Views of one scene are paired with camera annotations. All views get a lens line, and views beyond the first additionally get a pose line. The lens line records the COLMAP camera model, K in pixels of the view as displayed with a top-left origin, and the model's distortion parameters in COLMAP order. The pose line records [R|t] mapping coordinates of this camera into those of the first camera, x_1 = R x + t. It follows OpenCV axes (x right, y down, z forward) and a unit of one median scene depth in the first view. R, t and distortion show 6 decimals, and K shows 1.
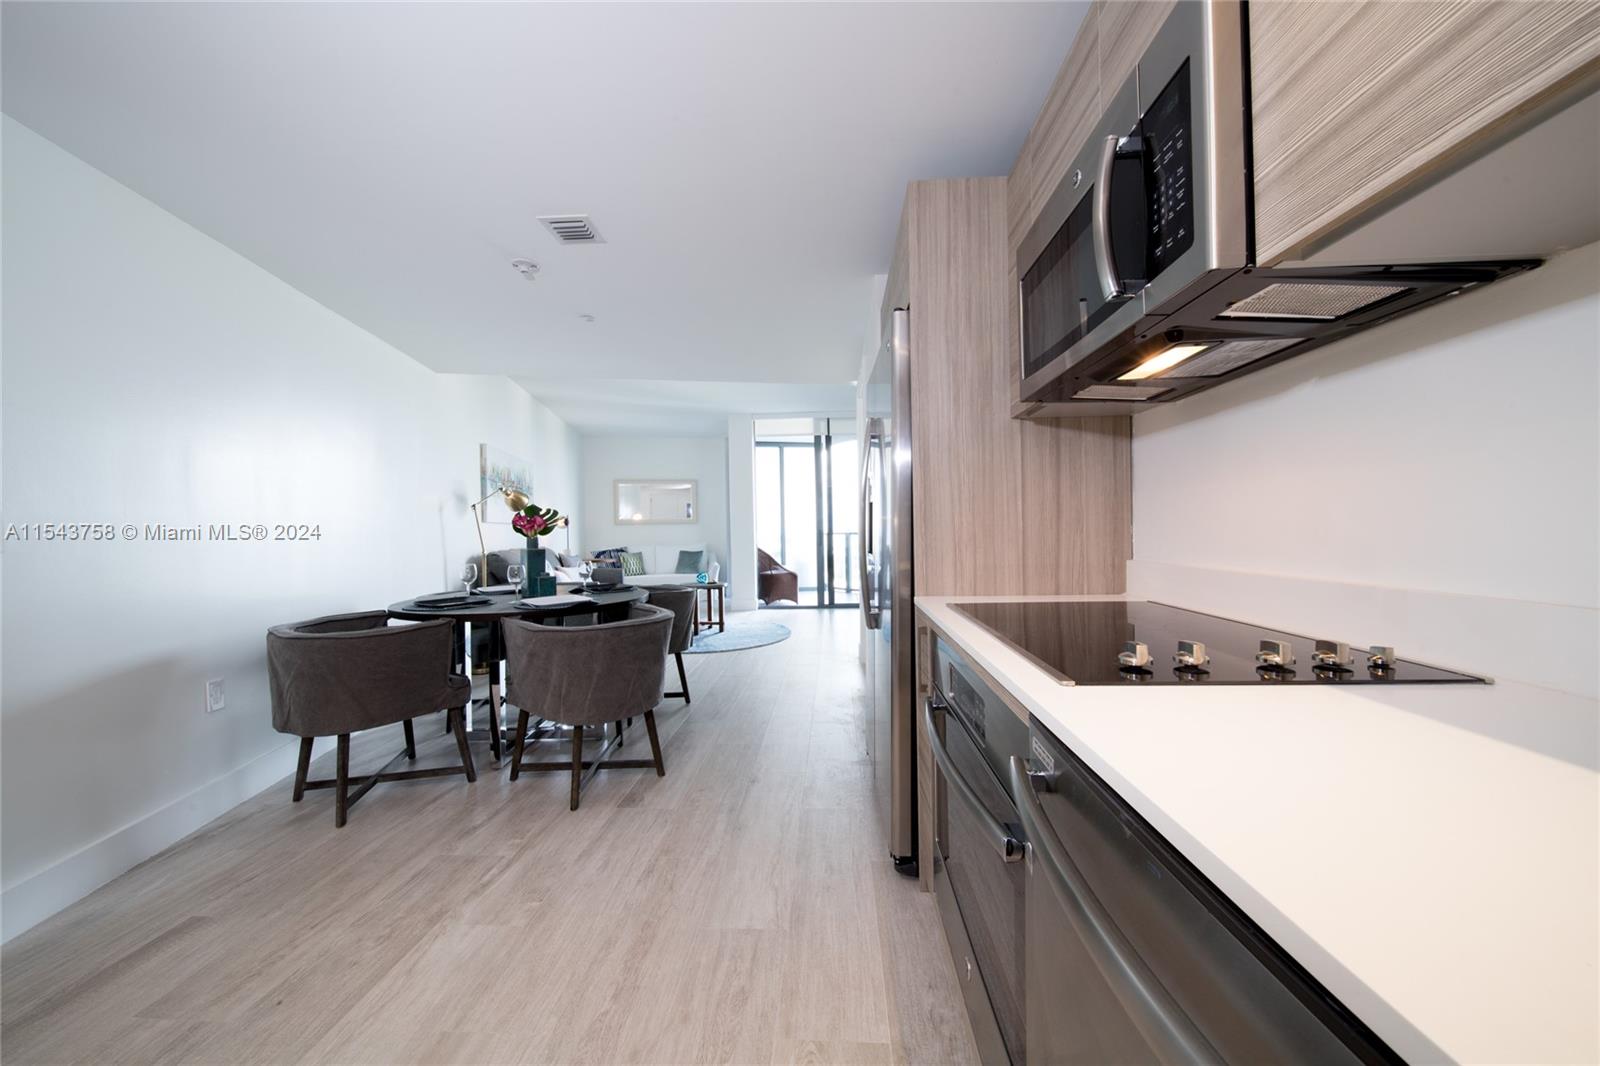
lens RADIAL K [[560.2, 0, 797.8], [0, 560.2, 528.0], [0, 0, 1]] dist [-0.001201, -0.000873]
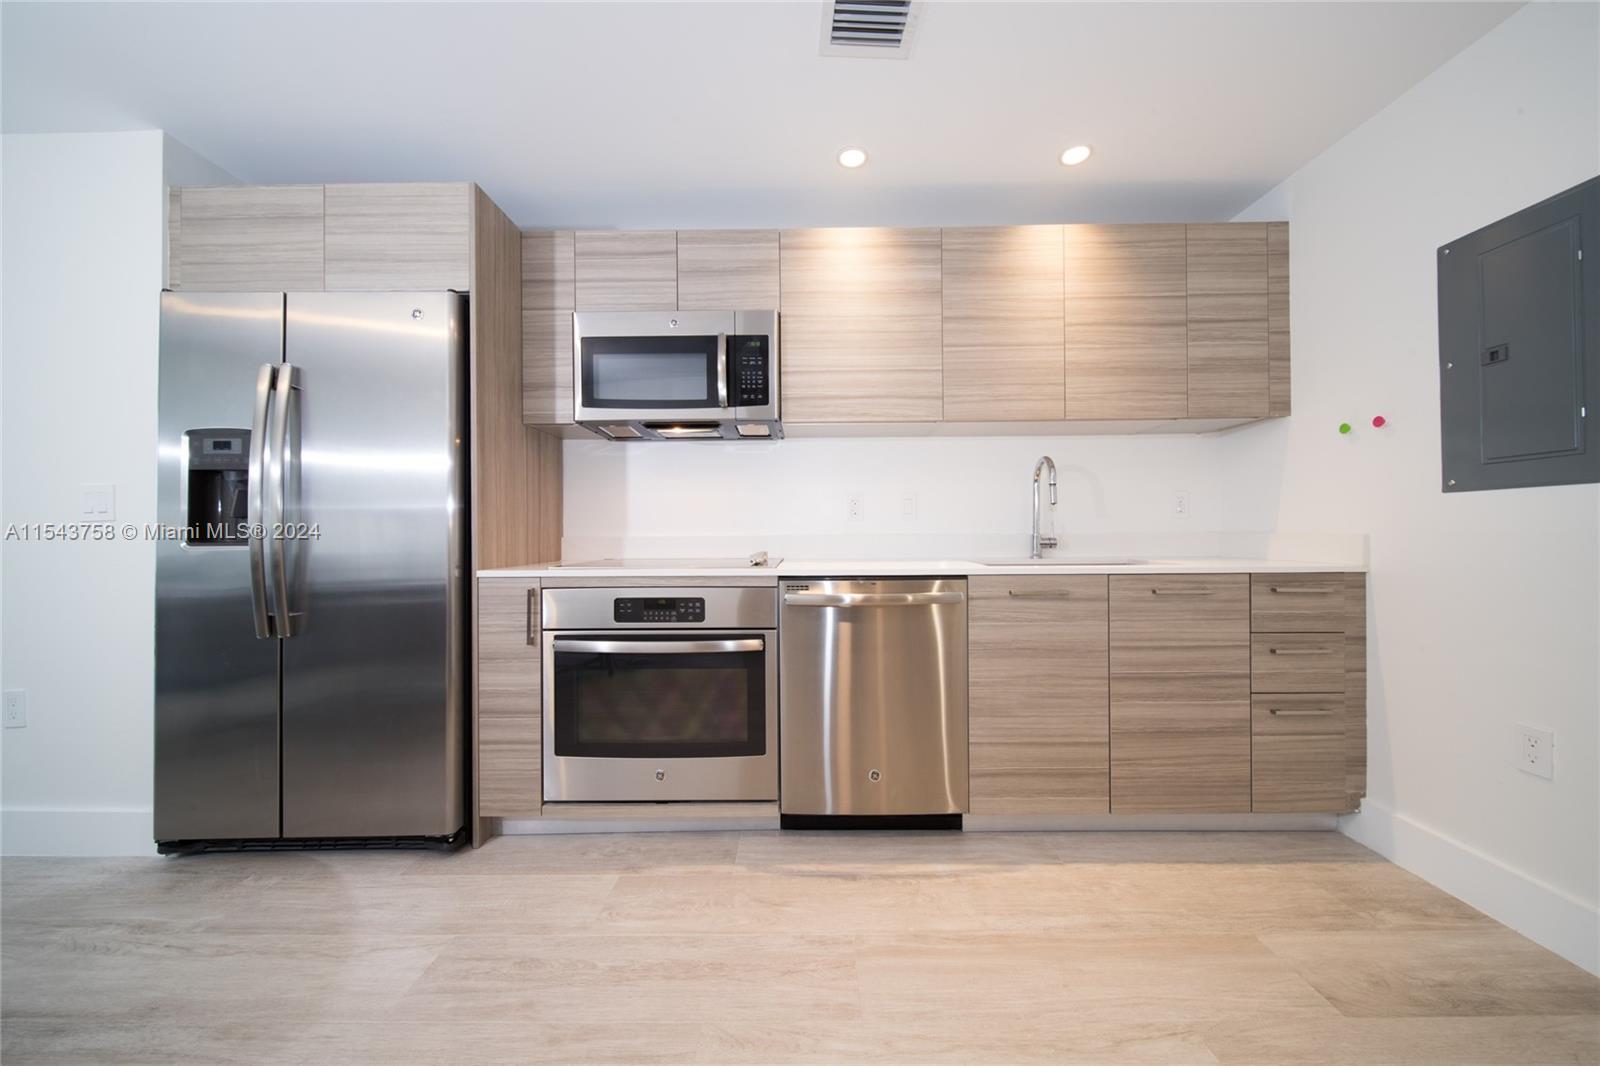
lens RADIAL K [[560.2, 0, 809.4], [0, 560.2, 531.6], [0, 0, 1]] dist [-0.001201, -0.000873]
pose [[-0.065582, 0.016164, 0.997716, -1.115425], [0.007377, 0.999849, -0.015714, 0.084709], [-0.997820, 0.006329, -0.065691, 0.544002]]
